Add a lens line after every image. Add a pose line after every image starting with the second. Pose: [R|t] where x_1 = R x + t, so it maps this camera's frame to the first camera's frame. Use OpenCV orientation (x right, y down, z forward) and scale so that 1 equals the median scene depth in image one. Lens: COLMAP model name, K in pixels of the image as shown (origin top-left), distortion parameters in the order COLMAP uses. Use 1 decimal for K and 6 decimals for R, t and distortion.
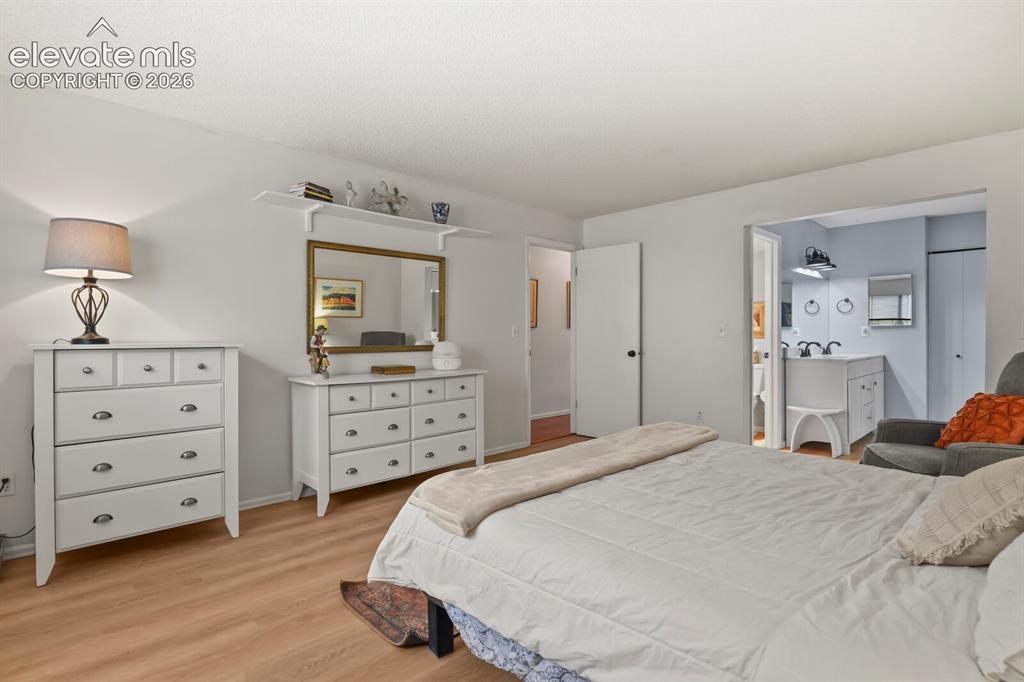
lens RADIAL K [[498.3, 0, 509.2], [0, 498.3, 338.8], [0, 0, 1]] dist [-0.010730, -0.000115]
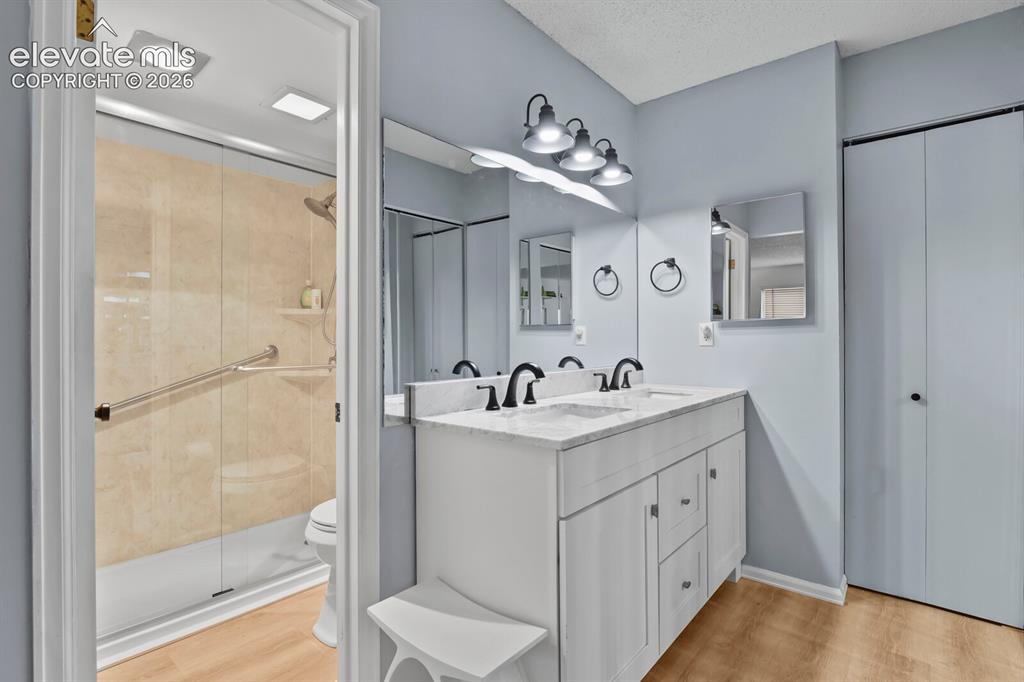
lens RADIAL K [[498.3, 0, 514.4], [0, 498.3, 340.5], [0, 0, 1]] dist [-0.010730, -0.000115]
pose [[0.993054, 0.000255, 0.117656, 0.526739], [0.000764, 0.999963, -0.008615, -0.006280], [-0.117653, 0.008645, 0.993017, 0.622961]]
